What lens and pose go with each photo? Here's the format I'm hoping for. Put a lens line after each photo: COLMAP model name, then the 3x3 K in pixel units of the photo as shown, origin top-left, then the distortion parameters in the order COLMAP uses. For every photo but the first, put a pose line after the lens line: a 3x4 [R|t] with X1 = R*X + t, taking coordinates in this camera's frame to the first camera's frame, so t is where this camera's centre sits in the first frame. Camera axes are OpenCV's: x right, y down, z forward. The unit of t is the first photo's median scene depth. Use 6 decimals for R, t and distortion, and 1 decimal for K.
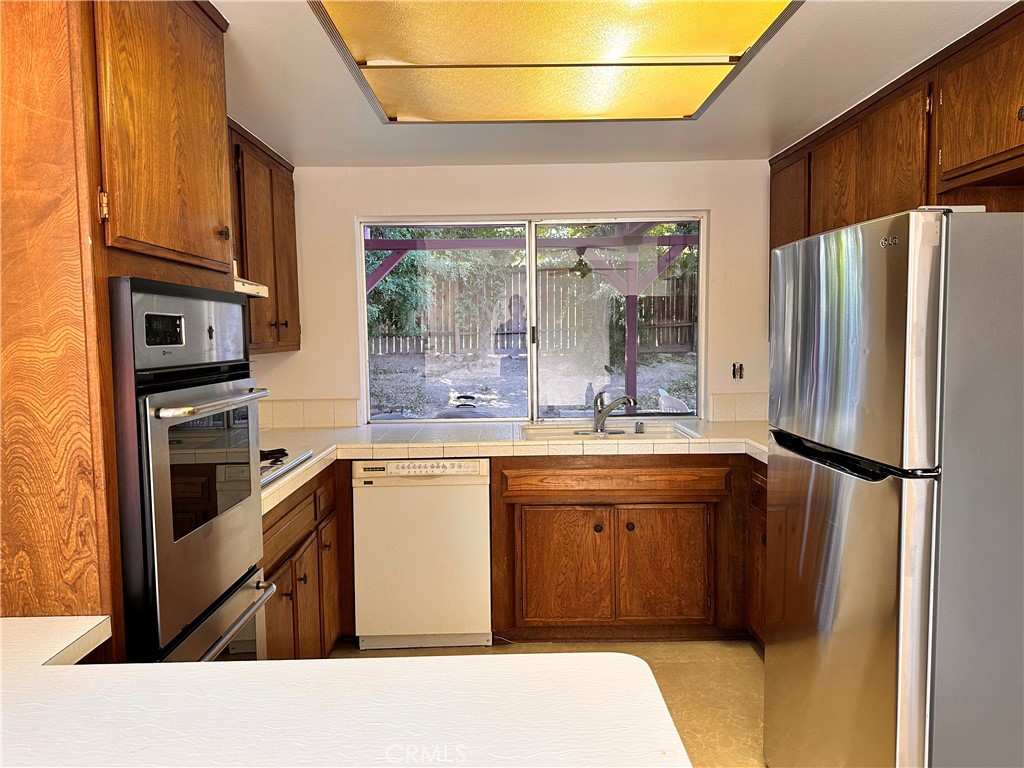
lens RADIAL K [[709.0, 0, 505.7], [0, 709.0, 375.7], [0, 0, 1]] dist [0.026305, -0.033574]
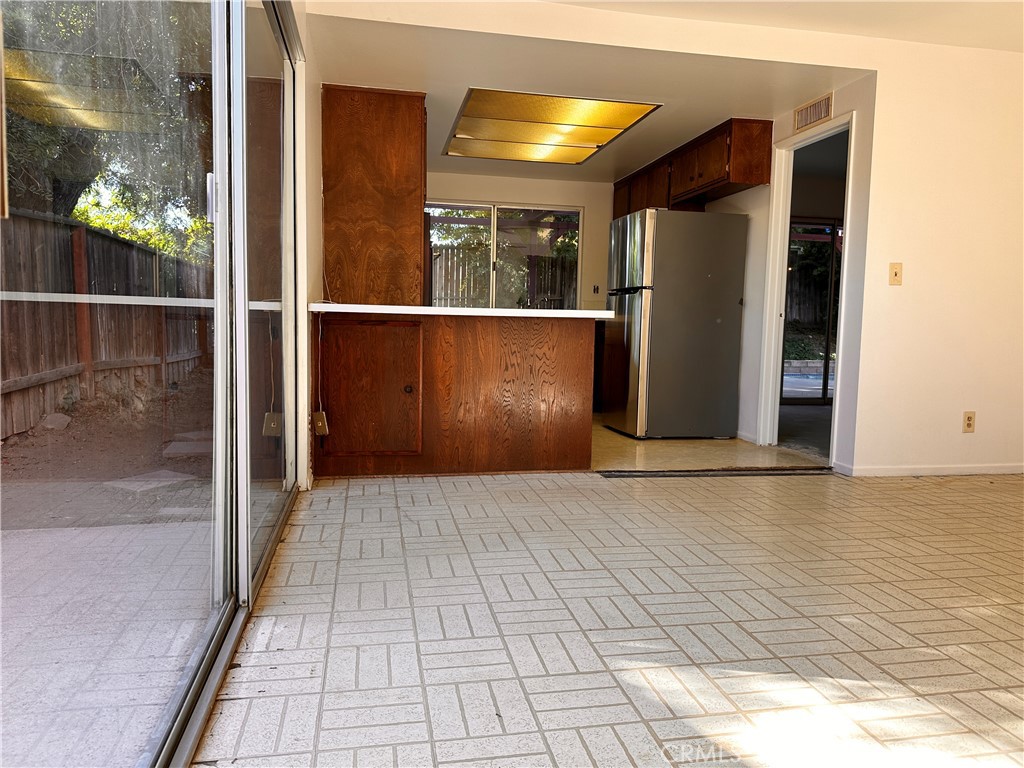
lens RADIAL K [[709.0, 0, 511.3], [0, 709.0, 384.2], [0, 0, 1]] dist [0.026305, -0.033574]
pose [[0.980929, 0.019926, 0.193344, -0.379118], [-0.026045, 0.999236, 0.029156, 0.280889], [-0.192615, -0.033635, 0.980698, -1.193950]]
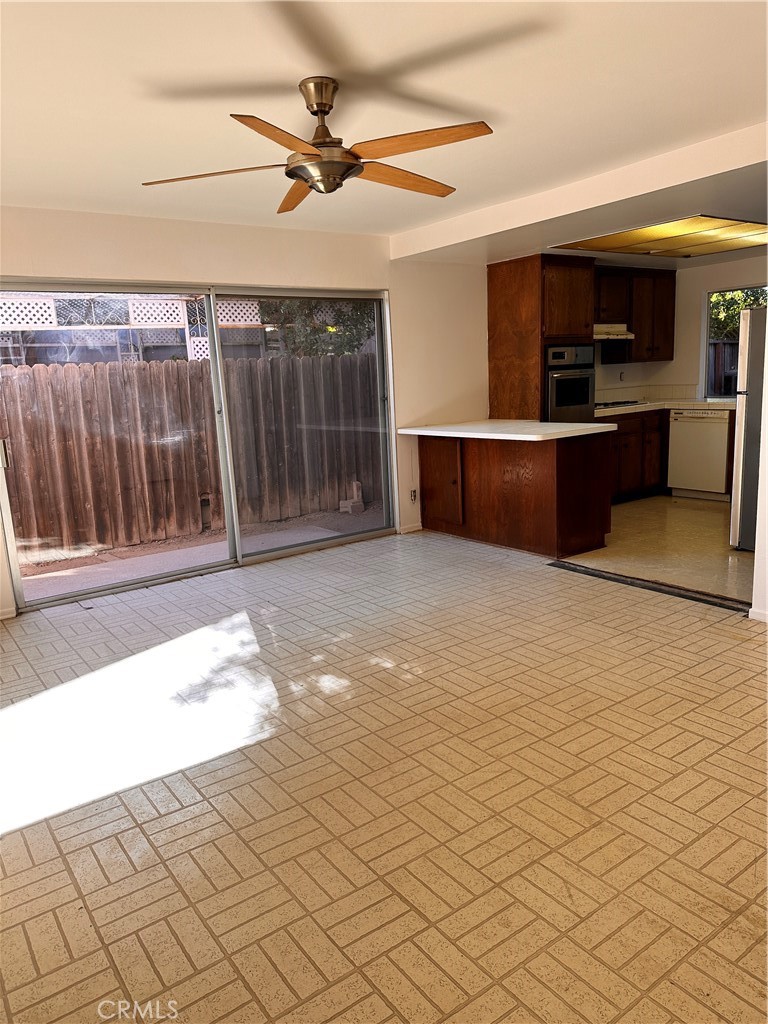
lens RADIAL K [[709.0, 0, 379.1], [0, 709.0, 518.6], [0, 0, 1]] dist [0.026305, -0.033574]
pose [[0.582670, 0.145815, -0.799521, 1.248068], [-0.003476, 0.984211, 0.176966, 0.072684], [0.812701, -0.100333, 0.573977, -1.222554]]
